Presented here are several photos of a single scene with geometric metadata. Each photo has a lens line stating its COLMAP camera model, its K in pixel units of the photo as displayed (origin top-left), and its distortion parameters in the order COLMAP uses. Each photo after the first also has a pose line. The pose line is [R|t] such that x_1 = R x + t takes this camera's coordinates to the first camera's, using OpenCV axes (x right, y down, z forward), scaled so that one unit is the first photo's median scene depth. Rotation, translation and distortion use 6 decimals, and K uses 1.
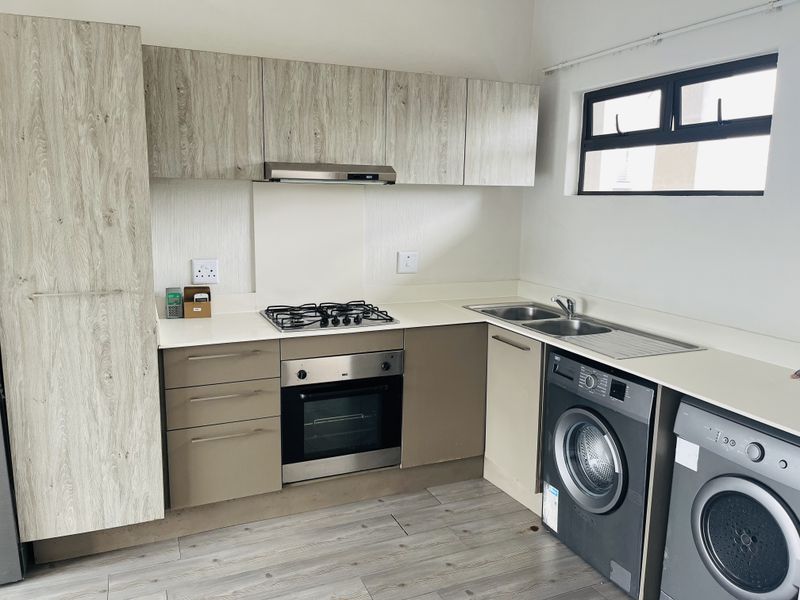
lens RADIAL K [[603.1, 0, 398.8], [0, 603.1, 296.5], [0, 0, 1]] dist [0.044289, -0.054811]
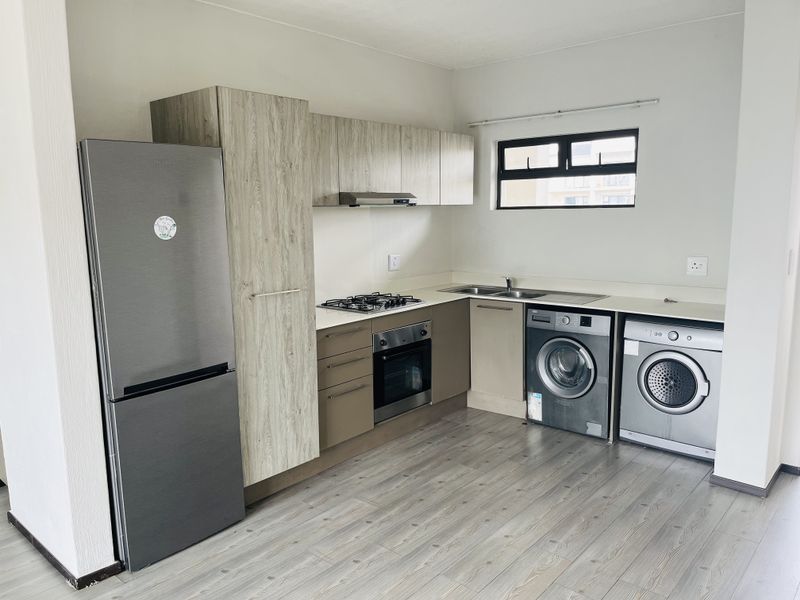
lens RADIAL K [[603.1, 0, 398.8], [0, 603.1, 303.6], [0, 0, 1]] dist [0.044289, -0.054811]
pose [[0.898651, -0.094800, 0.428298, -0.739761], [0.098650, 0.995034, 0.013254, 0.024056], [-0.427428, 0.030341, 0.903540, -0.291483]]
